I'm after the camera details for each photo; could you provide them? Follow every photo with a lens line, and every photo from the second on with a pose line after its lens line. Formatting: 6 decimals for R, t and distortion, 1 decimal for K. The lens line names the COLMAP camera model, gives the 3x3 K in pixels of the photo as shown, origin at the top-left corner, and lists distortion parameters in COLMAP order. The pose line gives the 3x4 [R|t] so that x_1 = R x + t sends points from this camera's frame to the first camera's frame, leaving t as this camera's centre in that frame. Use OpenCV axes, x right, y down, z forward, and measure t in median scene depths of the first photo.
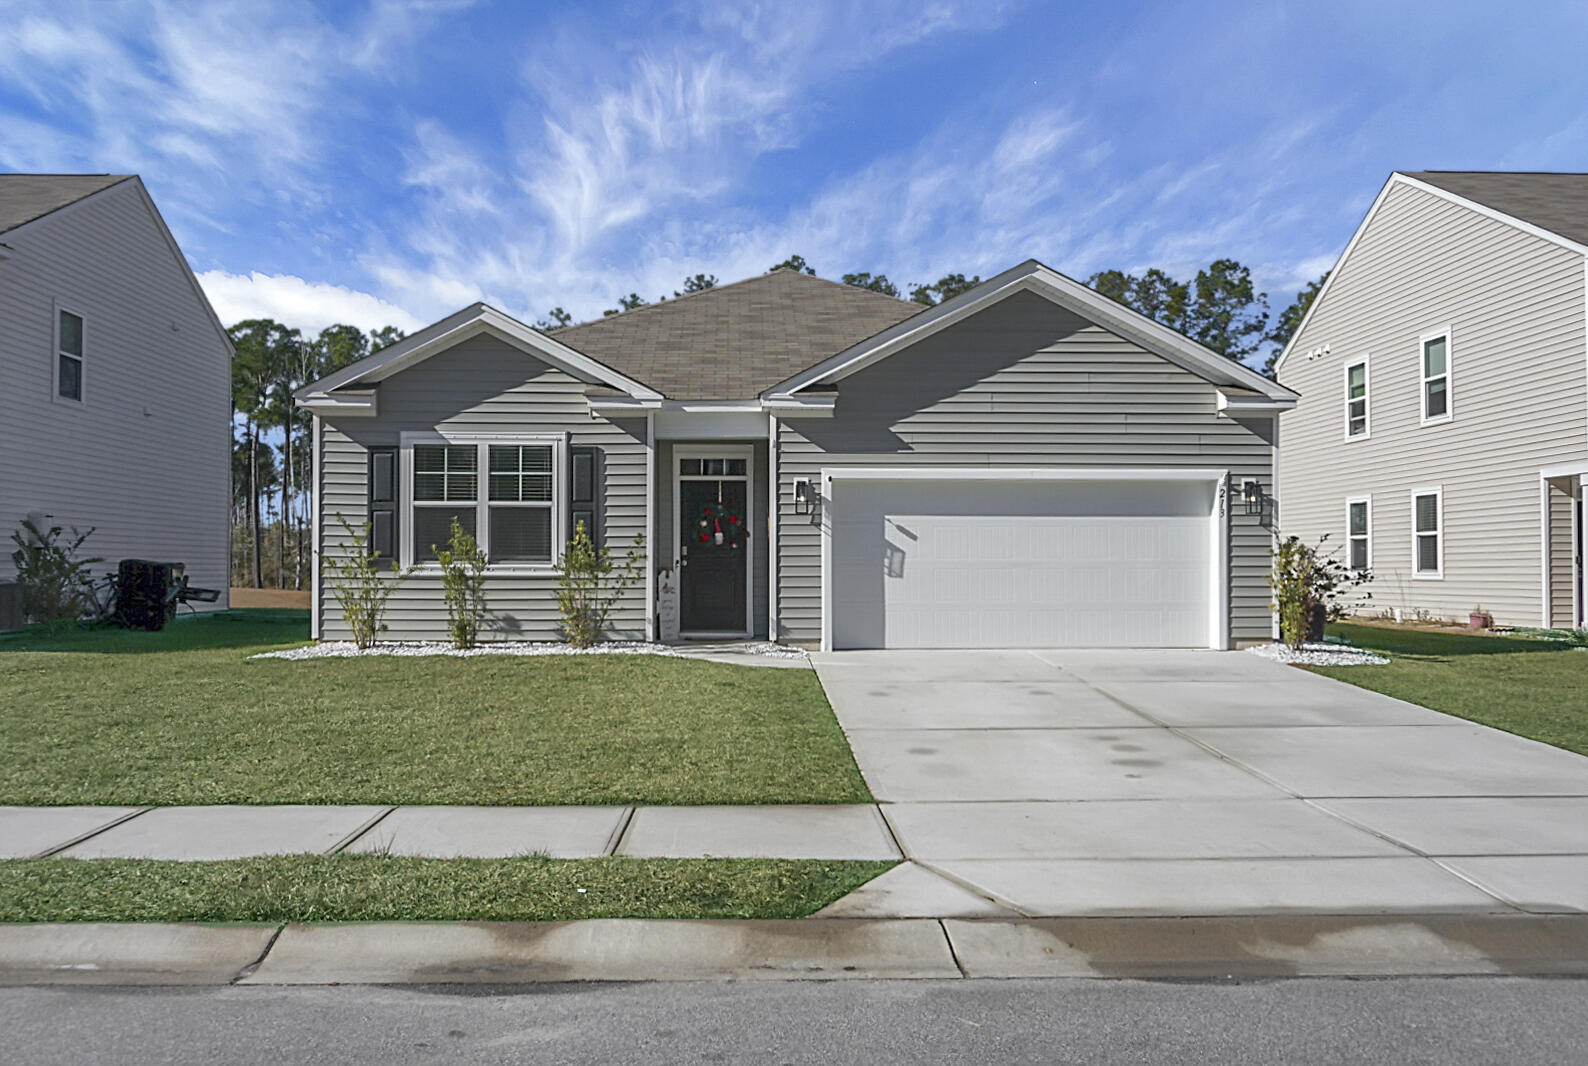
lens RADIAL K [[1345.0, 0, 802.0], [0, 1345.0, 540.9], [0, 0, 1]] dist [-0.001043, -0.004834]
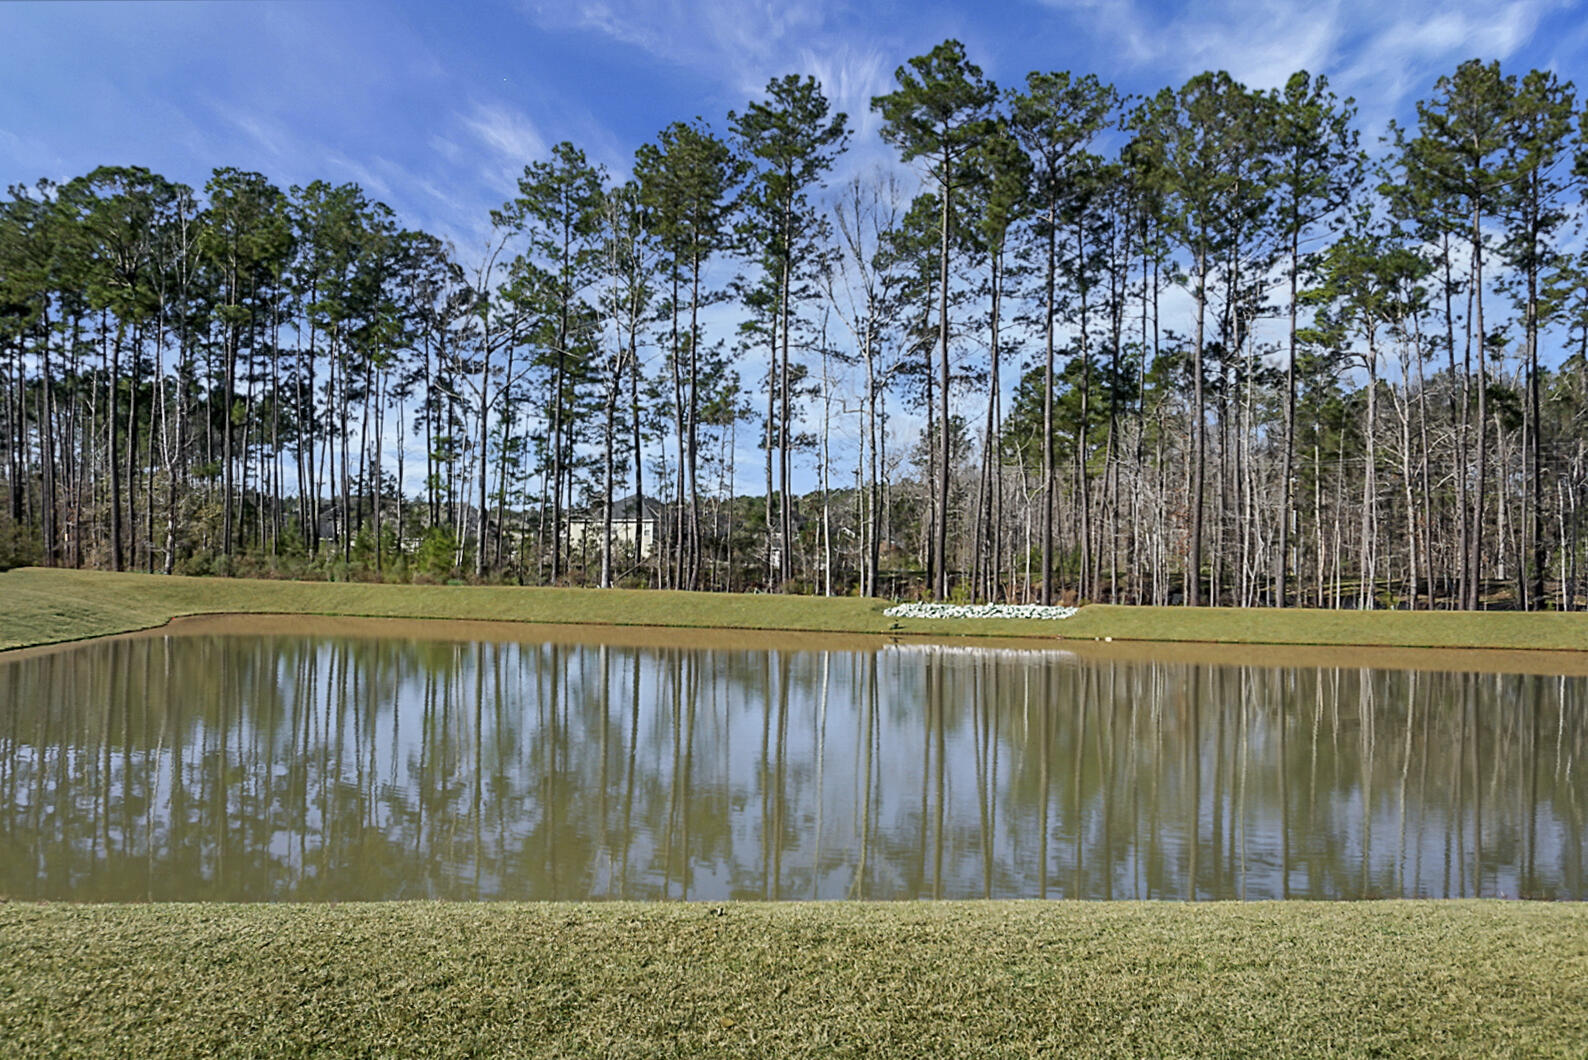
lens RADIAL K [[1372.2, 0, 794.0], [0, 1372.2, 515.2], [0, 0, 1]] dist [-0.012514, -0.020470]
pose [[0.999485, 0.018175, -0.026438, -0.366966], [-0.018317, 0.999819, -0.005141, 0.056044], [0.026340, 0.005623, 0.999637, 2.481188]]
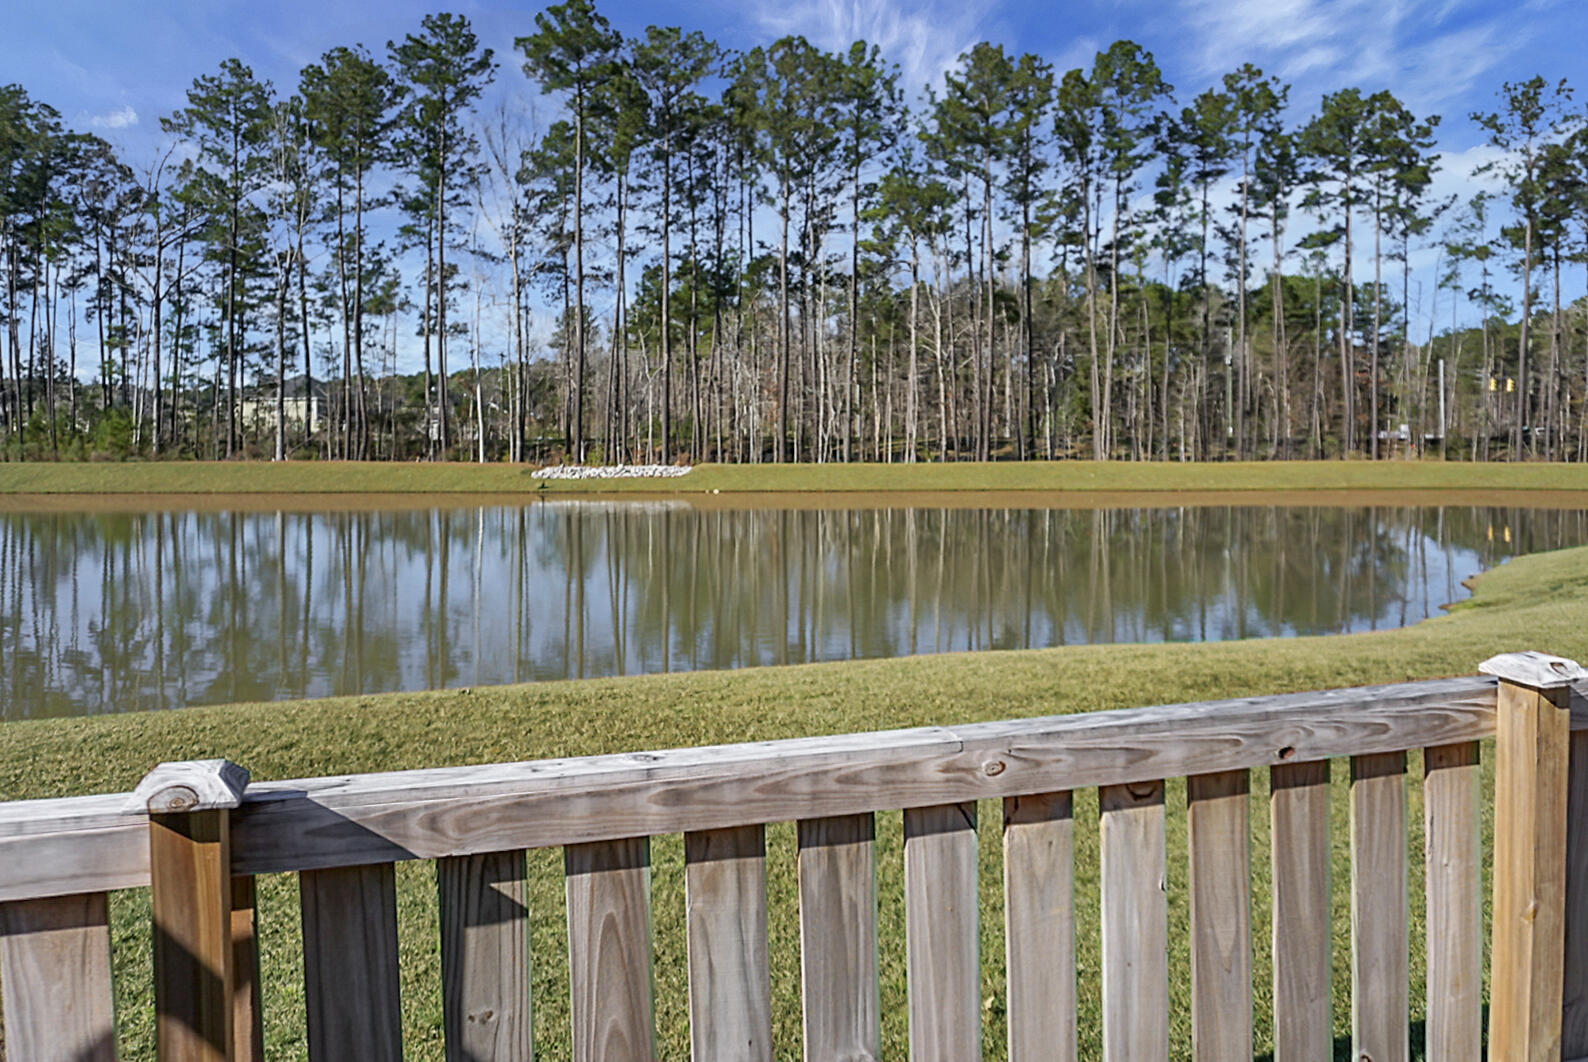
lens RADIAL K [[1165.8, 0, 787.0], [0, 1165.8, 439.2], [0, 0, 1]] dist [-0.092657, 0.078901]
pose [[0.965628, -0.001648, 0.259924, -0.395151], [-0.007112, 0.999438, 0.032759, 0.052426], [-0.259832, -0.033482, 0.965073, 2.386406]]
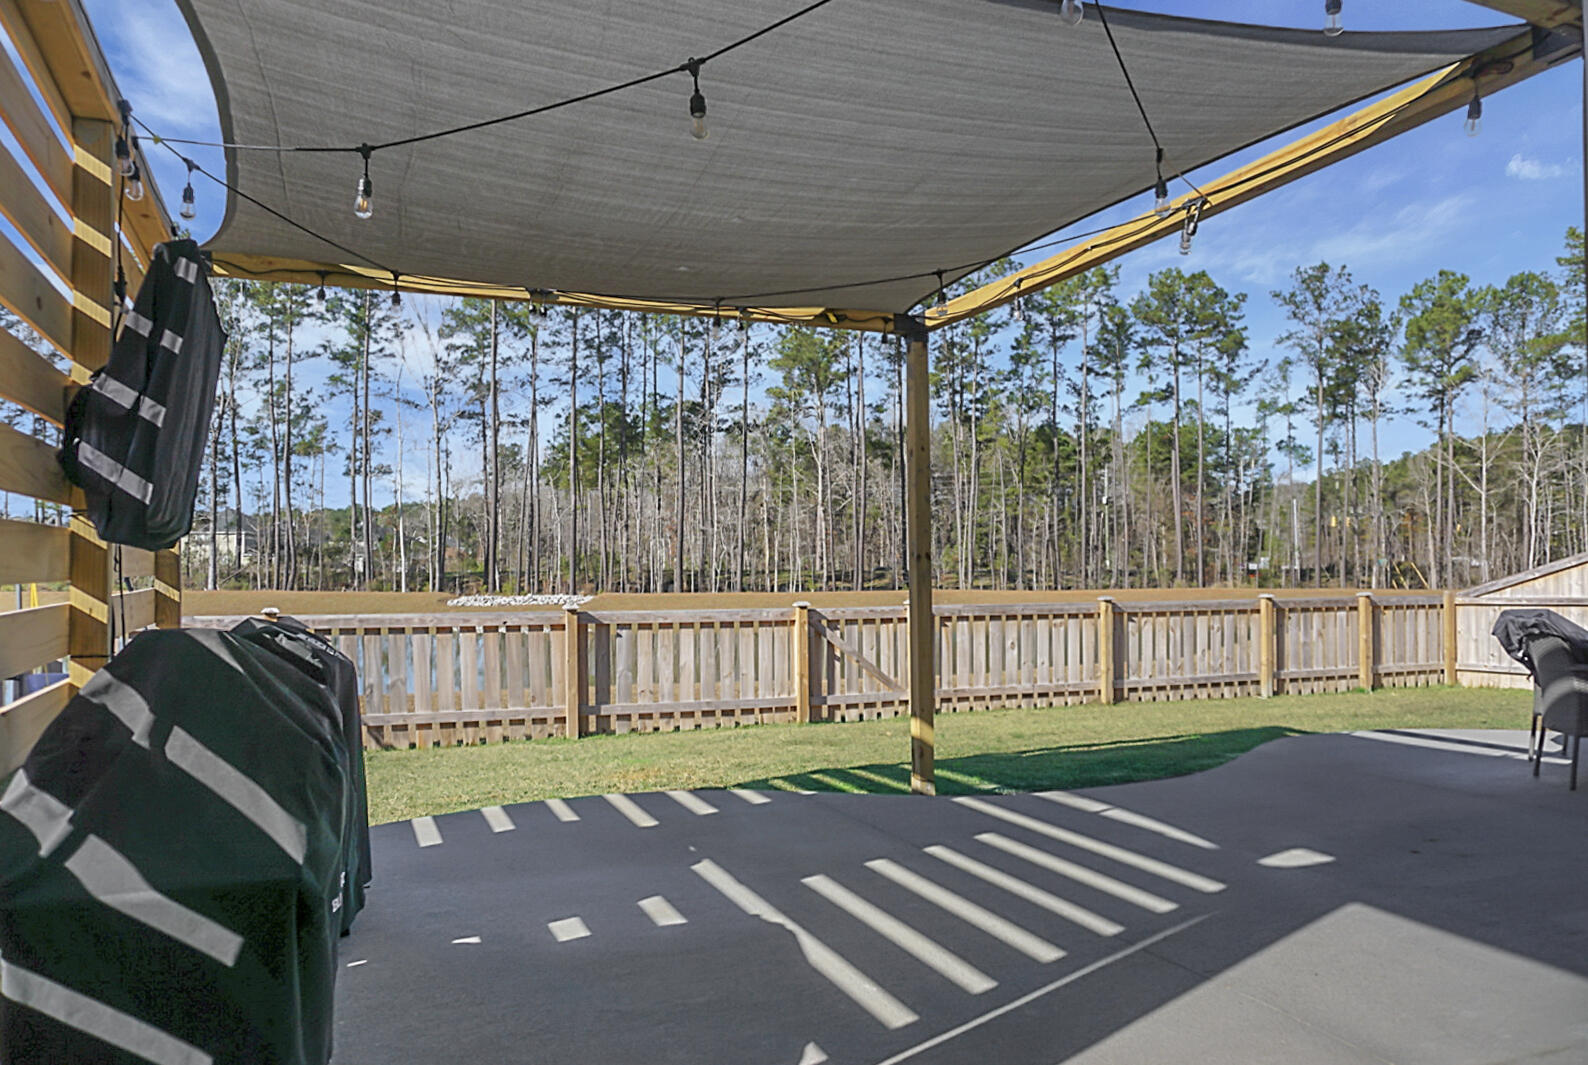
lens RADIAL K [[1126.6, 0, 801.5], [0, 1126.6, 543.4], [0, 0, 1]] dist [-0.031478, 0.001553]
pose [[0.942865, 0.007946, 0.333080, -0.364737], [-0.010435, 0.999929, 0.005686, 0.045254], [-0.333011, -0.008837, 0.942881, 1.956791]]
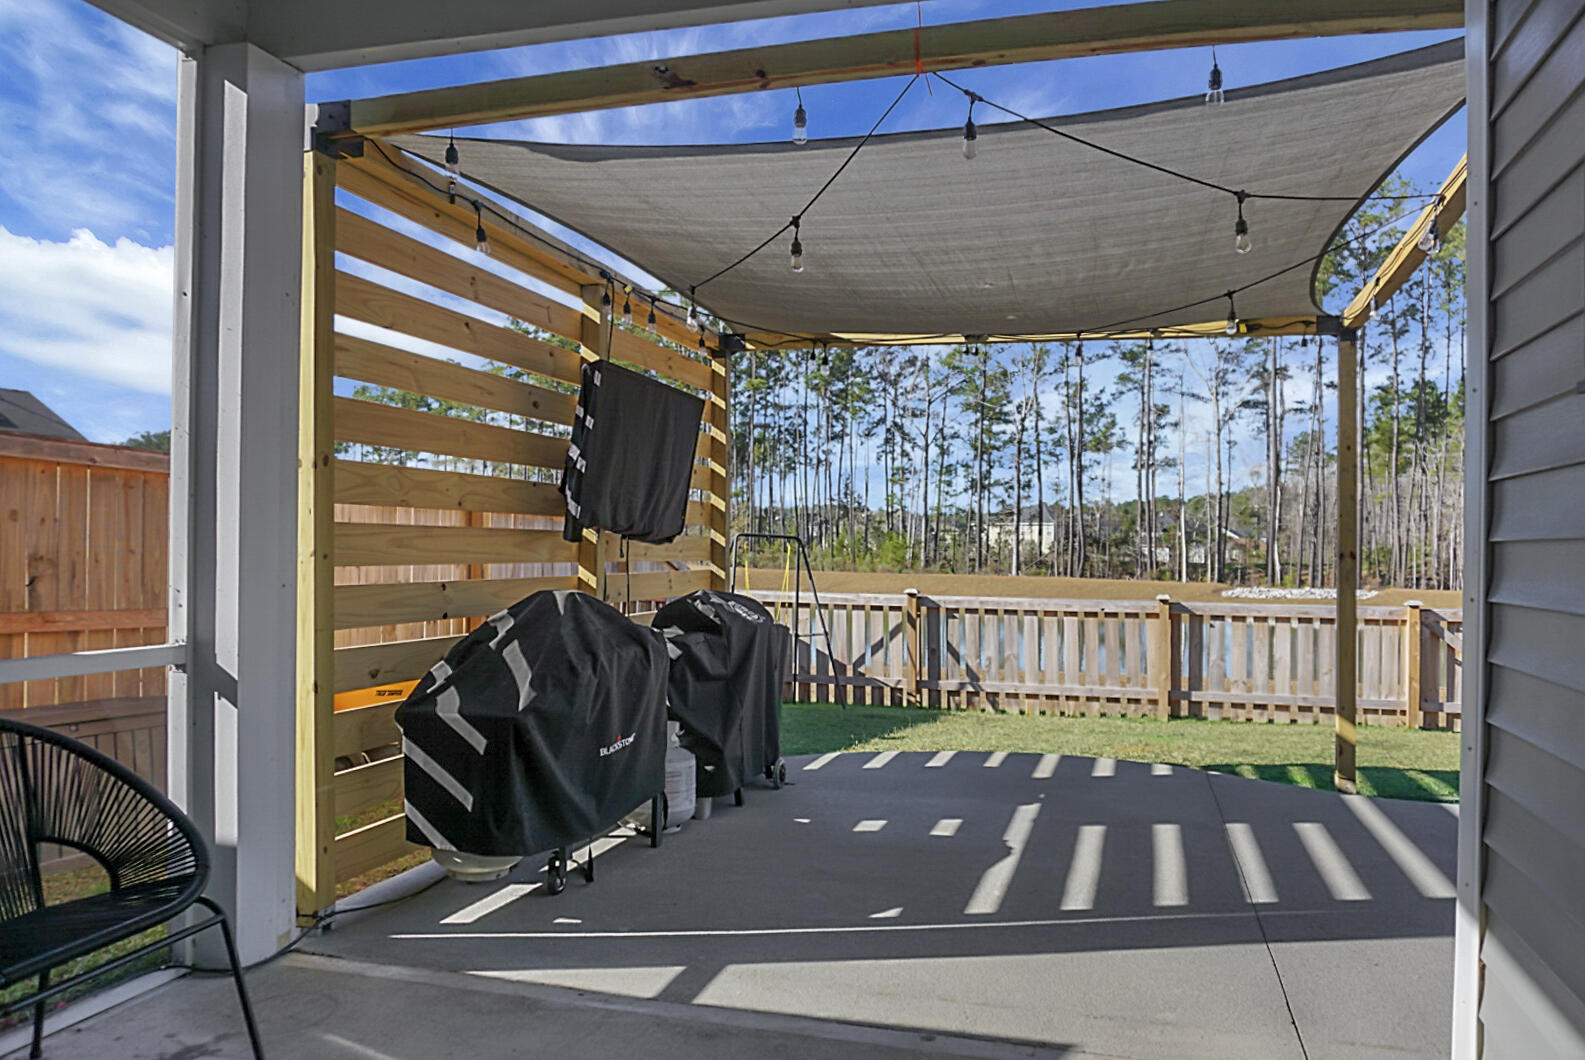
lens RADIAL K [[1143.3, 0, 875.5], [0, 1143.3, 553.9], [0, 0, 1]] dist [-0.031408, 0.000302]
pose [[0.958391, 0.016904, -0.284958, -0.244488], [-0.008870, 0.999527, 0.029458, 0.041117], [0.285321, -0.025704, 0.958087, 1.888044]]
